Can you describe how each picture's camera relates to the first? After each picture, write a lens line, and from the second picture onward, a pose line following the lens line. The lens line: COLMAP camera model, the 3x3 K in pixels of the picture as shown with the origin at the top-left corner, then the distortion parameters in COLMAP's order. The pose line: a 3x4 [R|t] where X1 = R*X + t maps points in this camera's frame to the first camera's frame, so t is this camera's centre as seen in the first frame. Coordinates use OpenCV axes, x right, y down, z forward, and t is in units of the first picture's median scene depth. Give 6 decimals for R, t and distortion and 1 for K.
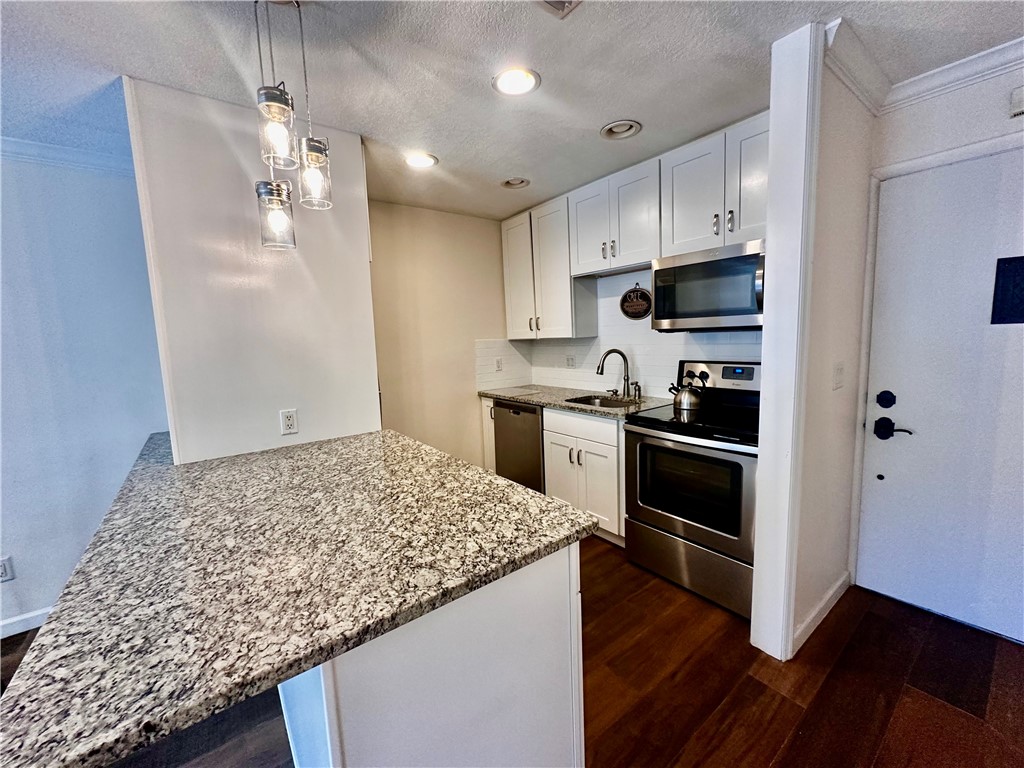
lens RADIAL K [[409.0, 0, 514.3], [0, 409.0, 383.8], [0, 0, 1]] dist [-0.002177, 0.000404]
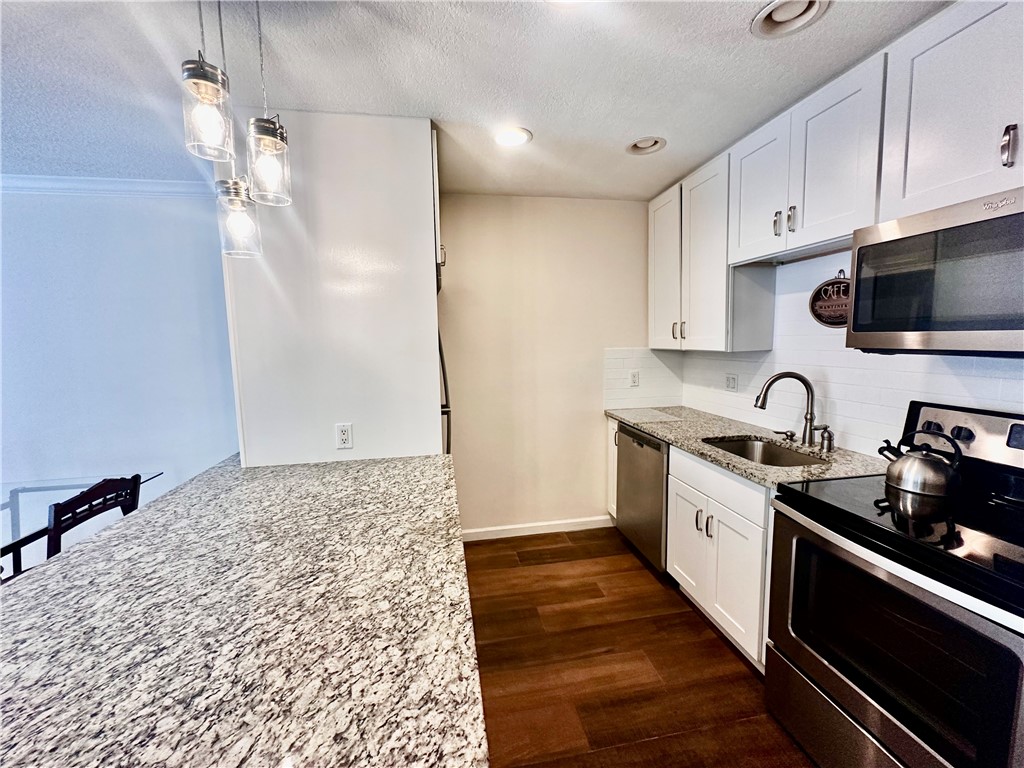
lens RADIAL K [[409.0, 0, 514.3], [0, 409.0, 383.8], [0, 0, 1]] dist [-0.002177, 0.000404]
pose [[0.888954, 0.071626, -0.452360, 0.189318], [-0.067793, 0.997394, 0.024702, -0.066117], [0.452951, 0.008708, 0.891493, 0.265031]]
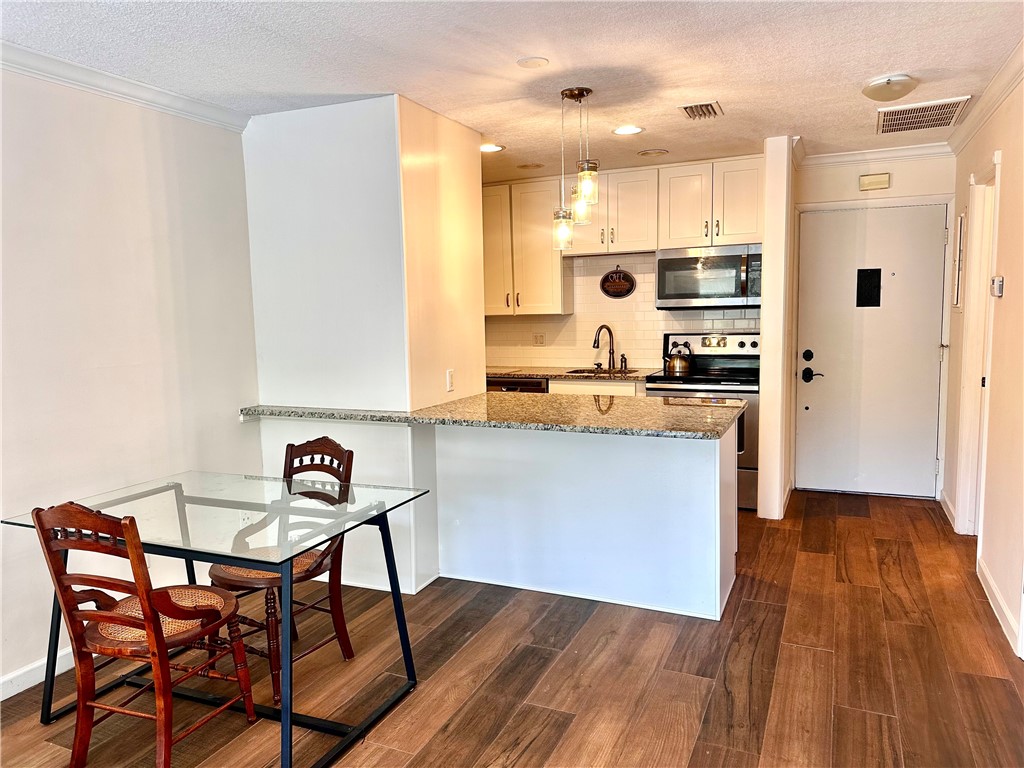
lens RADIAL K [[709.3, 0, 502.7], [0, 709.3, 382.5], [0, 0, 1]] dist [0.057405, -0.090143]
pose [[0.886091, -0.028786, 0.462616, -1.105458], [0.042502, 0.998911, -0.019252, 0.117959], [-0.461558, 0.036722, 0.886349, -0.688441]]
